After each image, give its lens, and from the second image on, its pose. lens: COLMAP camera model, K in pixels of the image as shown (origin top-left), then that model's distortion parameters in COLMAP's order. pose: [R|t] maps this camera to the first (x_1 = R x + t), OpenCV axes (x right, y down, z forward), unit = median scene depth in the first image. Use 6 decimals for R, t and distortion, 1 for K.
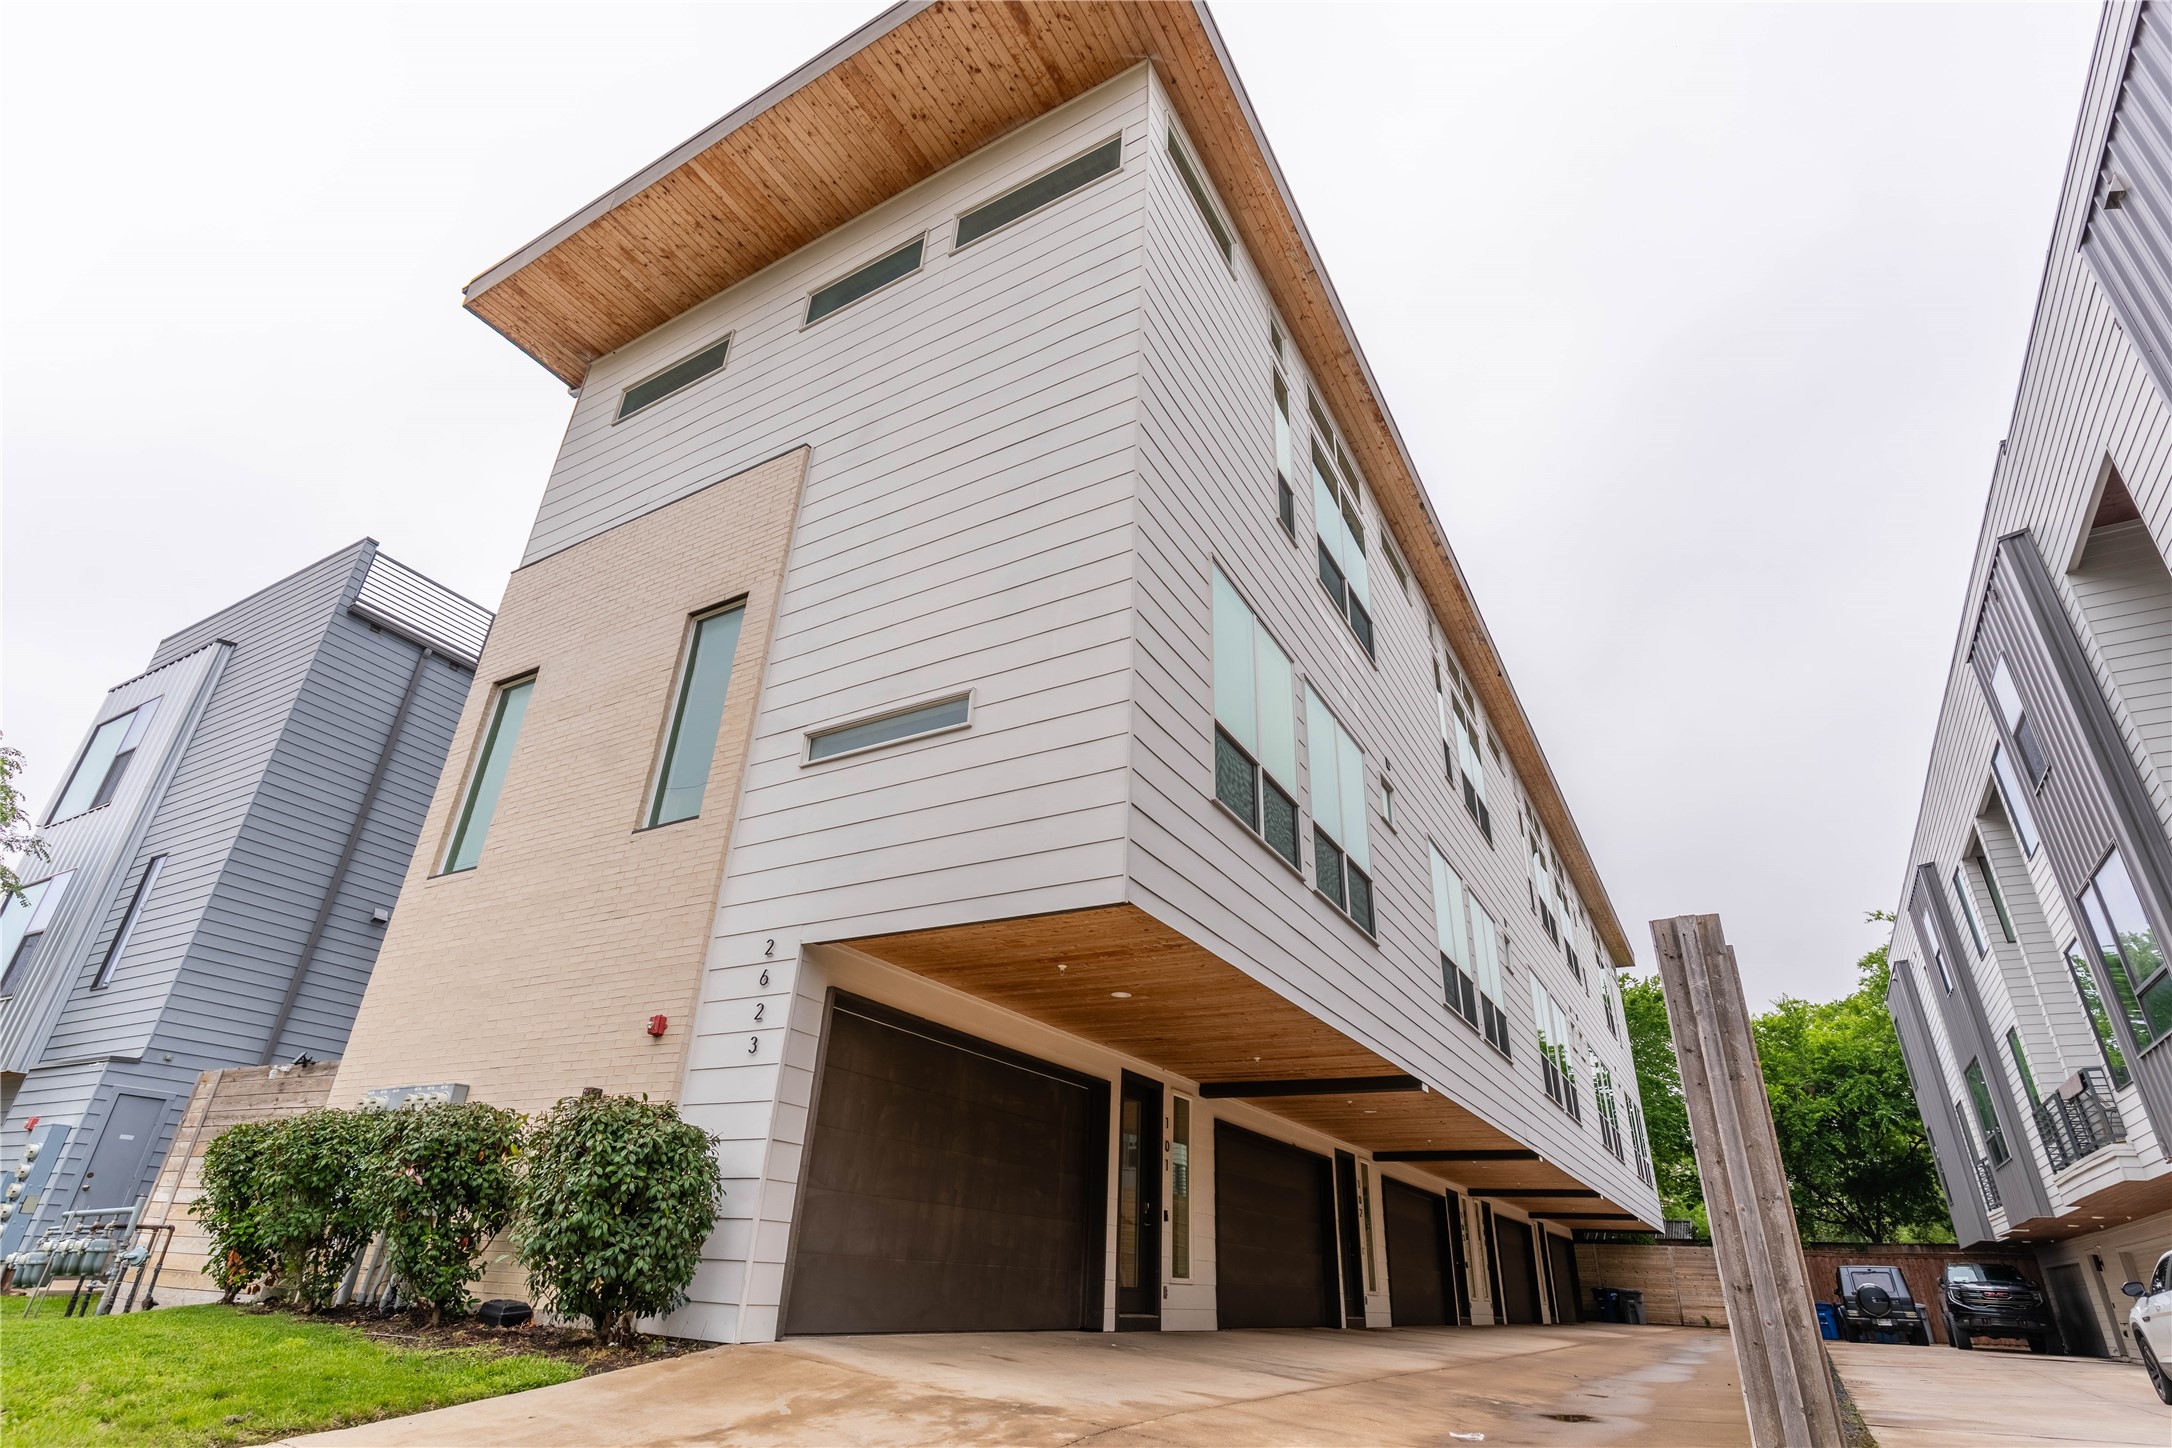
lens RADIAL K [[1072.9, 0, 1089.9], [0, 1072.9, 733.6], [0, 0, 1]] dist [0.002360, 0.000085]
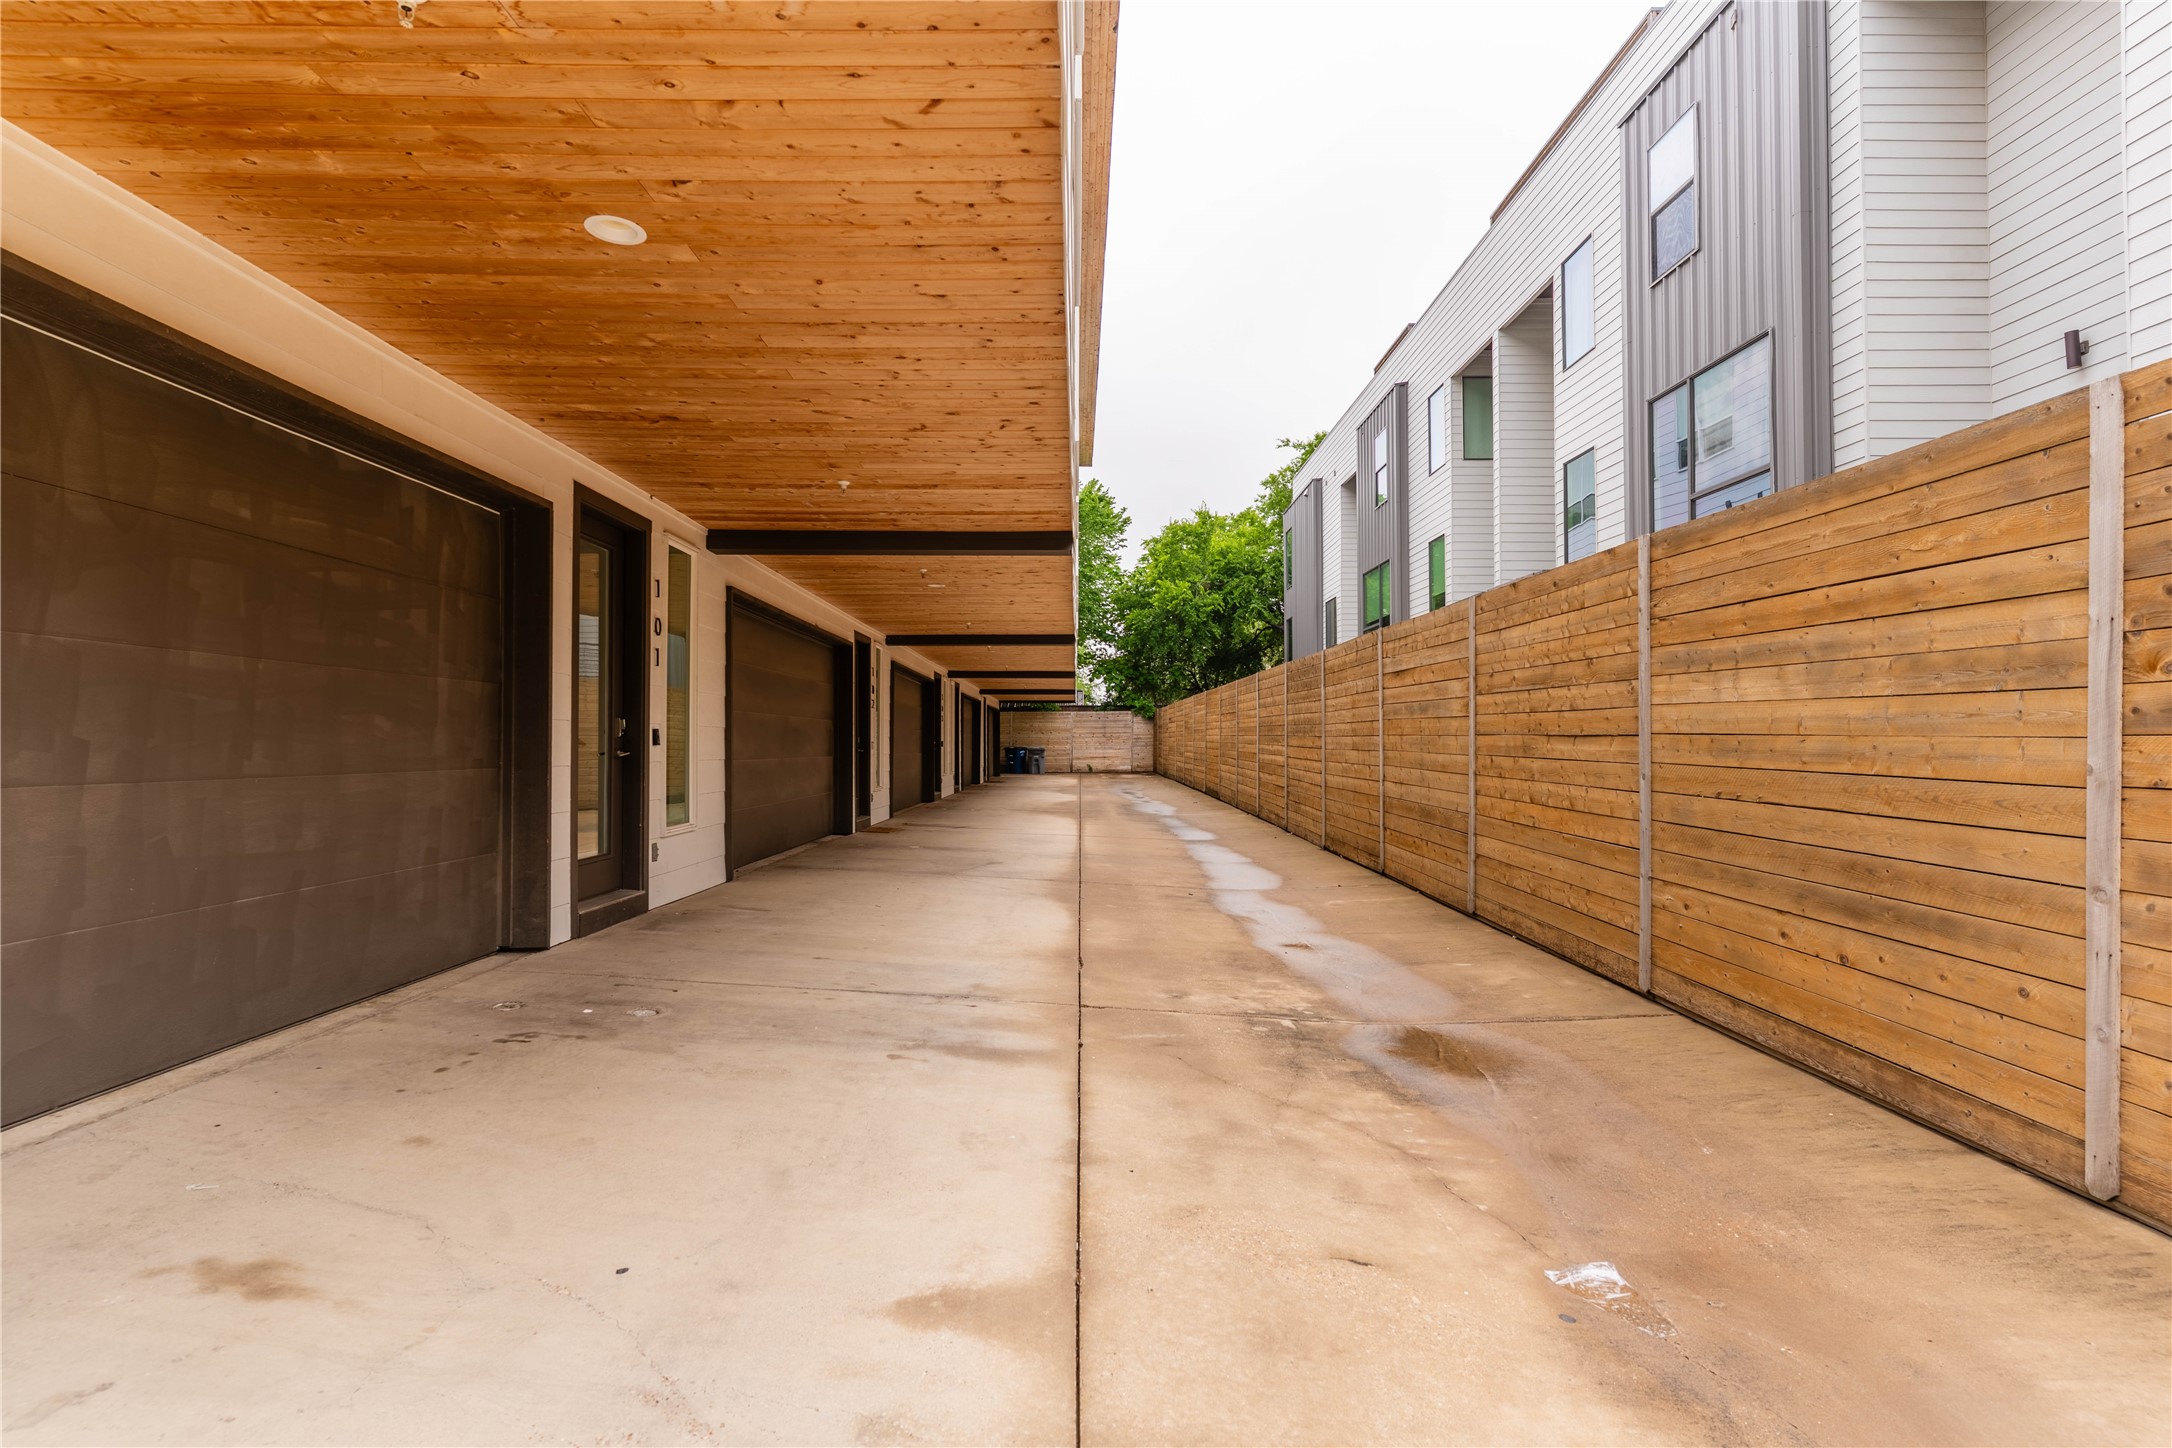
lens RADIAL K [[1020.0, 0, 1081.5], [0, 1020.0, 726.1], [0, 0, 1]] dist [0.003070, -0.000100]
pose [[0.861751, -0.034258, 0.506174, -0.010620], [-0.196326, 0.897467, 0.394981, 0.166720], [-0.467806, -0.439750, 0.766667, 0.438394]]
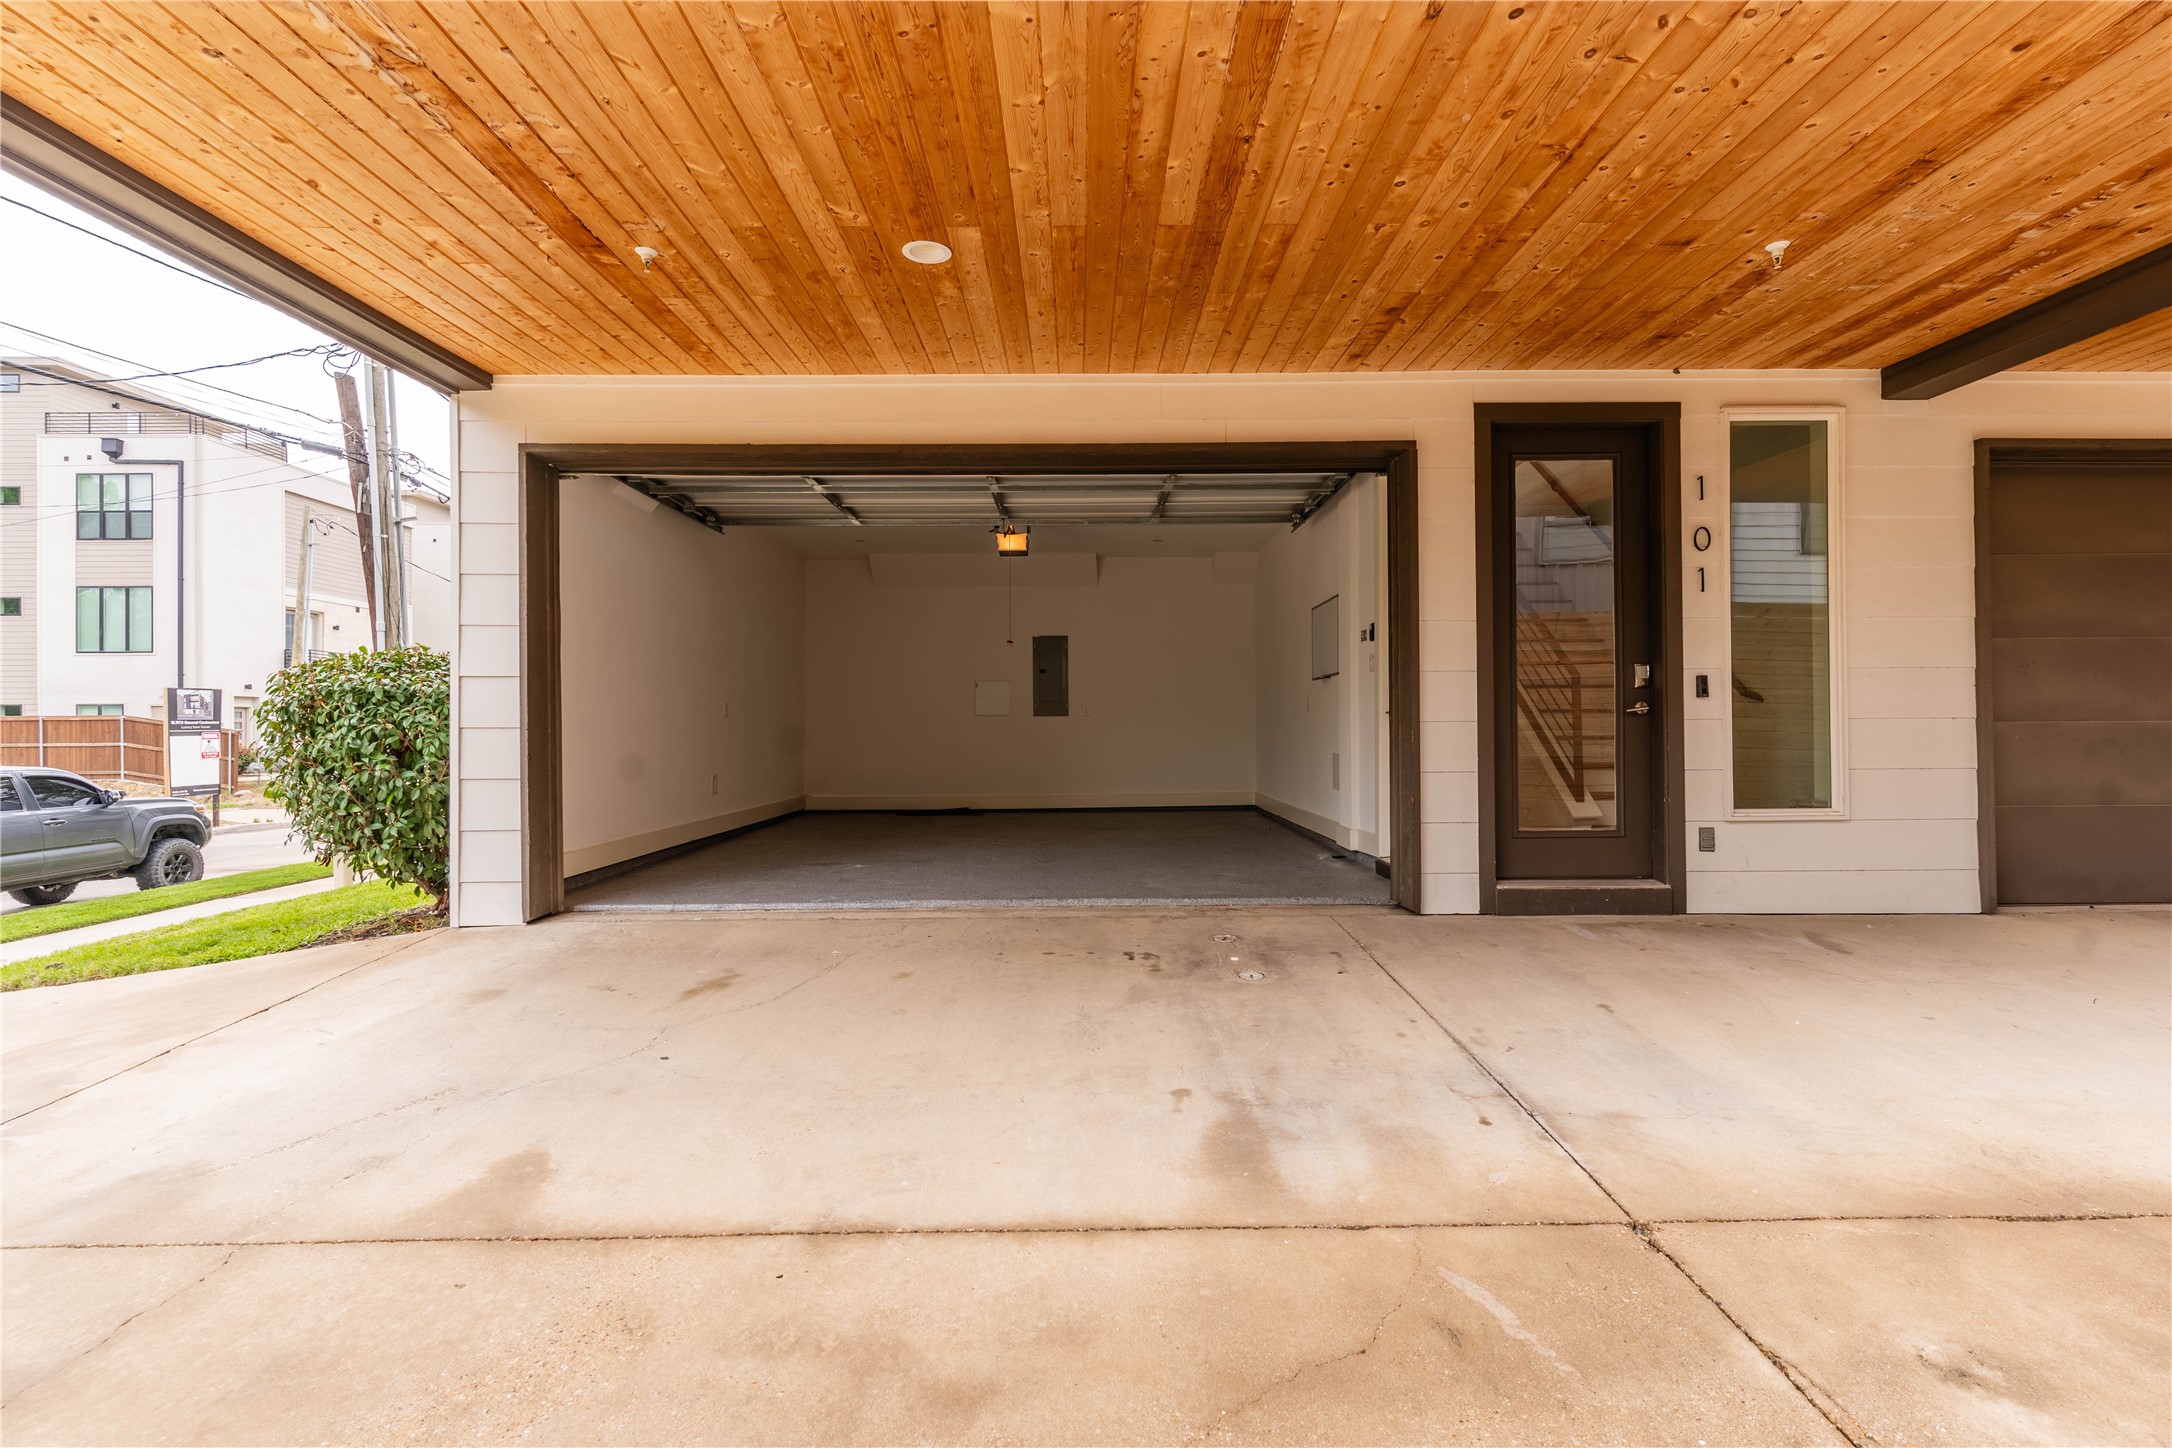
lens RADIAL K [[1020.0, 0, 1081.5], [0, 1020.0, 726.1], [0, 0, 1]] dist [0.003070, -0.000100]
pose [[0.509444, -0.049930, -0.859054, 0.286812], [0.417133, 0.887506, 0.195788, 0.260056], [0.752640, -0.458083, 0.472963, 0.568669]]
